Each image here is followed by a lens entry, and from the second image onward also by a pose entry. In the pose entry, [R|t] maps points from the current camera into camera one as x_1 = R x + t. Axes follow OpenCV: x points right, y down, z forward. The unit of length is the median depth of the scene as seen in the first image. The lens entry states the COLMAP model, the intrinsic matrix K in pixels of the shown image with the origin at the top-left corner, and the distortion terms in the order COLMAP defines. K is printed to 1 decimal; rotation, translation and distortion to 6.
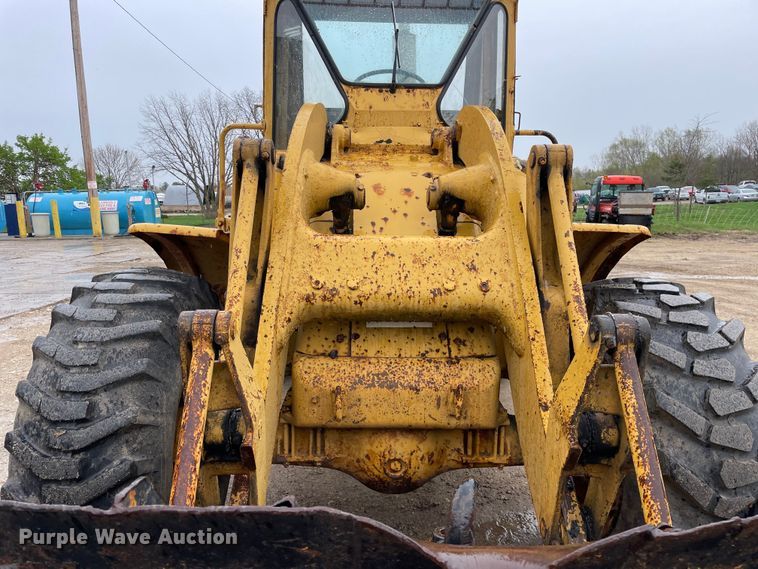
lens RADIAL K [[603.9, 0, 379.0], [0, 603.9, 284.5], [0, 0, 1]] dist [0.070588, -0.001969]
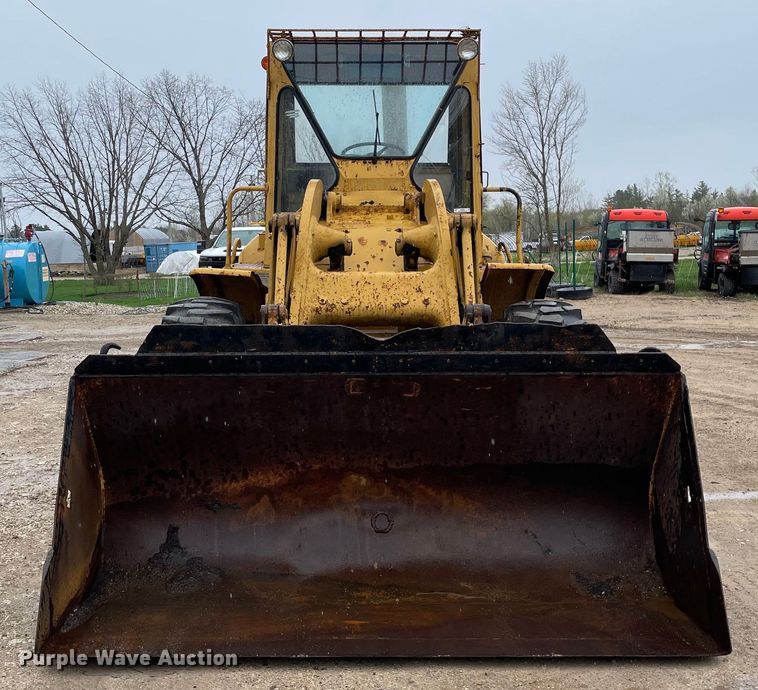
lens RADIAL K [[1174.6, 0, 379.0], [0, 1174.6, 345.0], [0, 0, 1]] dist [0.019928, 0.120930]
pose [[0.999827, -0.015134, -0.010821, 0.053995], [0.014493, 0.998268, -0.057008, 0.198315], [0.011665, 0.056842, 0.998315, -1.420045]]
